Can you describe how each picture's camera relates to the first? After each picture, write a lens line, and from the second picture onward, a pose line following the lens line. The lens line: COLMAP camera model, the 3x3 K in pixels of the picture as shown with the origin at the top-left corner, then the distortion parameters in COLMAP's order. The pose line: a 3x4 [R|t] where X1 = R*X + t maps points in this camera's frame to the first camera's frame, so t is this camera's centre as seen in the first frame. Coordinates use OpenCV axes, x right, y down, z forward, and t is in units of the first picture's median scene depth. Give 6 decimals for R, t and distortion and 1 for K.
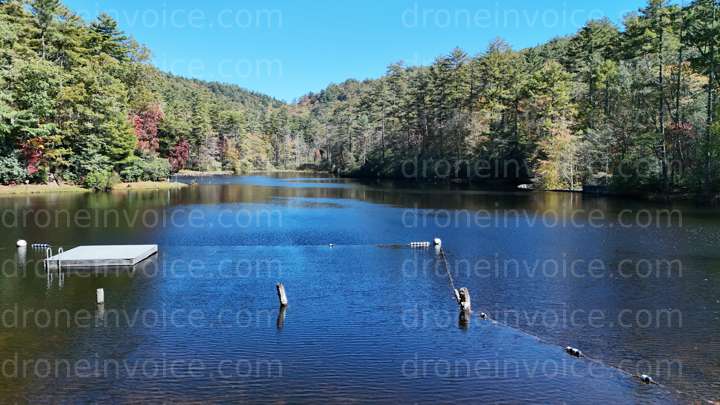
lens RADIAL K [[542.8, 0, 365.7], [0, 542.8, 202.3], [0, 0, 1]] dist [0.084972, -0.080988]
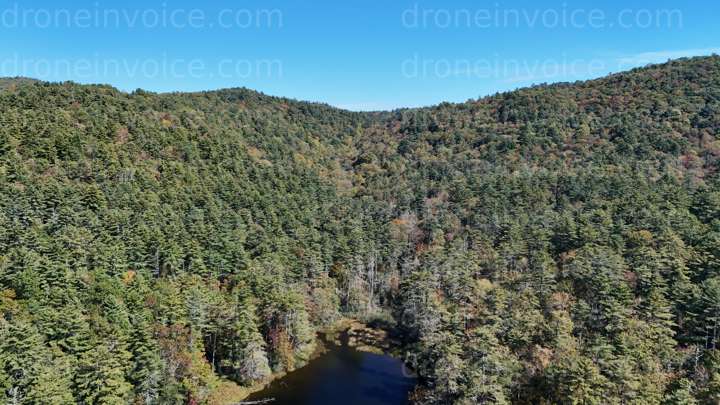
lens RADIAL K [[542.8, 0, 356.6], [0, 542.8, 191.7], [0, 0, 1]] dist [0.084972, -0.080988]
pose [[0.981730, 0.016740, -0.189540, 0.032527], [-0.011193, 0.999478, 0.030297, -0.661010], [0.189948, -0.027622, 0.981405, 0.387588]]
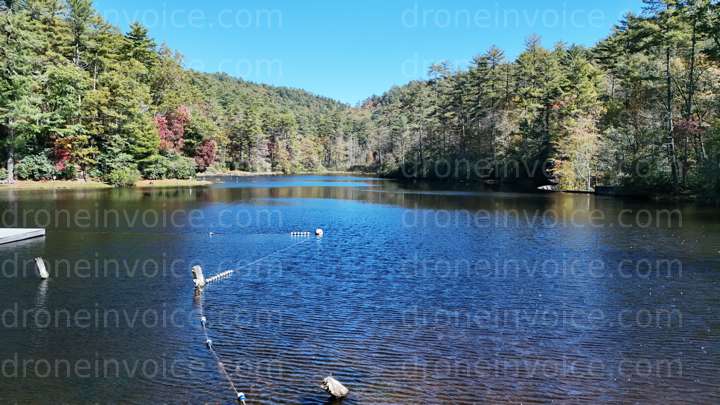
lens RADIAL K [[542.8, 0, 362.4], [0, 542.8, 202.2], [0, 0, 1]] dist [0.084972, -0.080988]
pose [[0.991534, 0.012862, -0.129211, 0.074141], [-0.013536, 0.999899, -0.004341, 0.004200], [0.129142, 0.006053, 0.991608, 0.000224]]
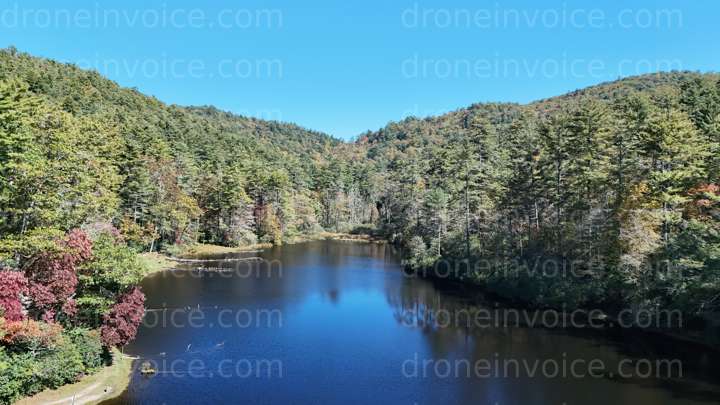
lens RADIAL K [[542.8, 0, 359.3], [0, 542.8, 199.2], [0, 0, 1]] dist [0.084972, -0.080988]
pose [[0.993162, 0.007545, -0.116502, -0.032214], [-0.014969, 0.997903, -0.062979, -0.137309], [0.115782, 0.064292, 0.991192, 0.370056]]
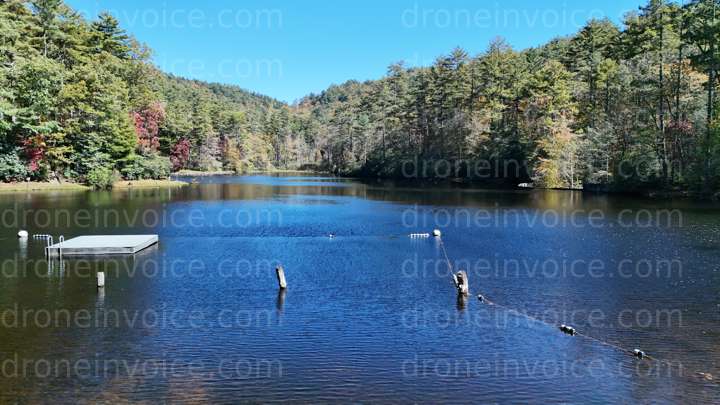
lens RADIAL K [[542.8, 0, 365.8], [0, 542.8, 201.5], [0, 0, 1]] dist [0.084972, -0.080988]
pose [[0.999999, 0.000910, -0.001131, 0.000429], [-0.000914, 0.999992, -0.003861, 0.003836], [0.001127, 0.003862, 0.999992, -0.000689]]
